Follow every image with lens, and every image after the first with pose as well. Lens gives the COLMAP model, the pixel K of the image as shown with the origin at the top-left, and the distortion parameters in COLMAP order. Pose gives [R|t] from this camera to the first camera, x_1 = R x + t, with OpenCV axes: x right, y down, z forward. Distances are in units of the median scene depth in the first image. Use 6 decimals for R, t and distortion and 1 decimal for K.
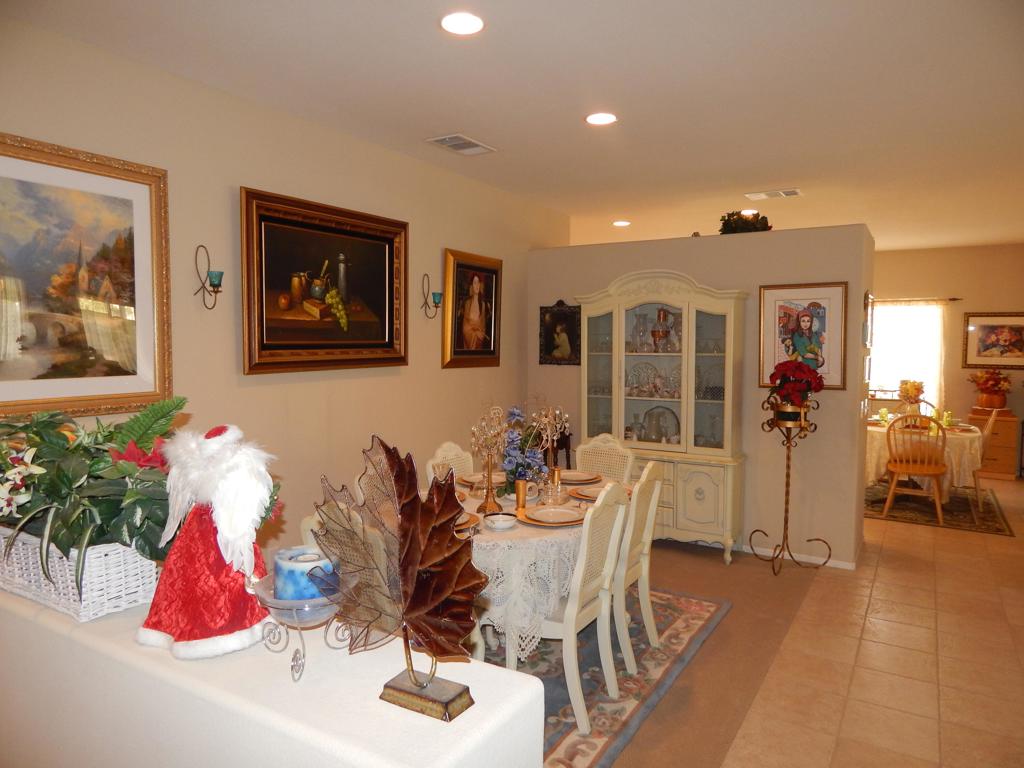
lens RADIAL K [[678.5, 0, 514.3], [0, 678.5, 373.7], [0, 0, 1]] dist [0.005421, -0.010584]
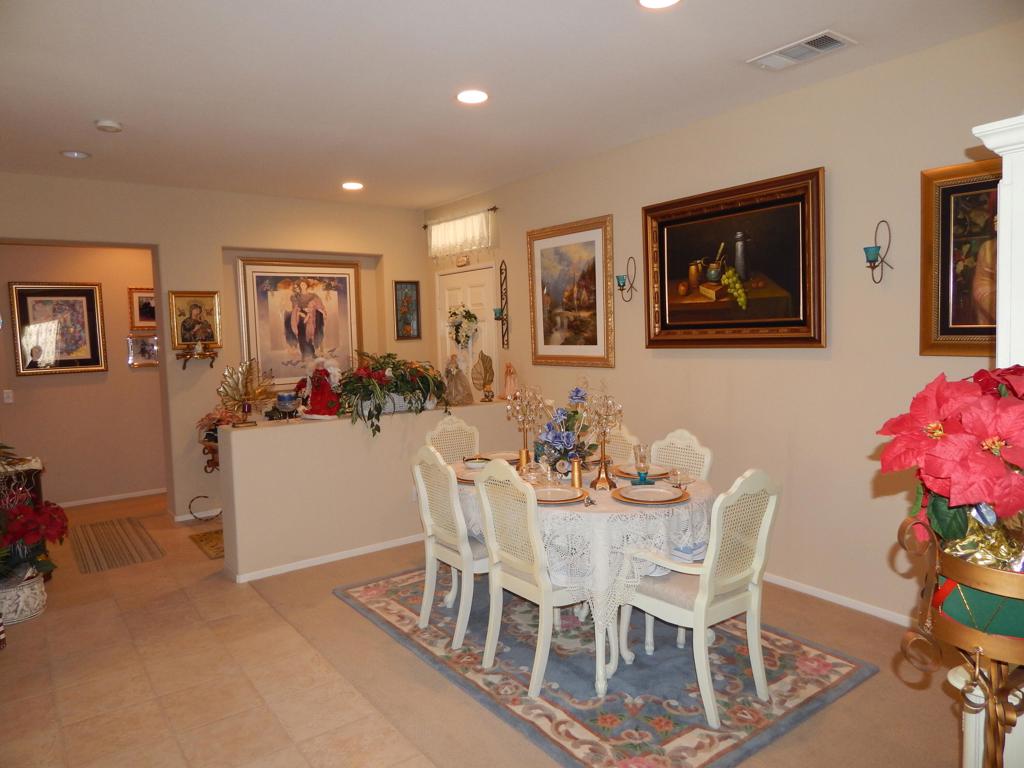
lens RADIAL K [[678.5, 0, 514.9], [0, 678.5, 379.6], [0, 0, 1]] dist [0.005421, -0.010584]
pose [[-0.365775, 0.073271, -0.927815, 0.833014], [-0.021424, 0.995969, 0.087099, -0.042604], [0.930457, 0.051736, -0.362731, 1.107501]]
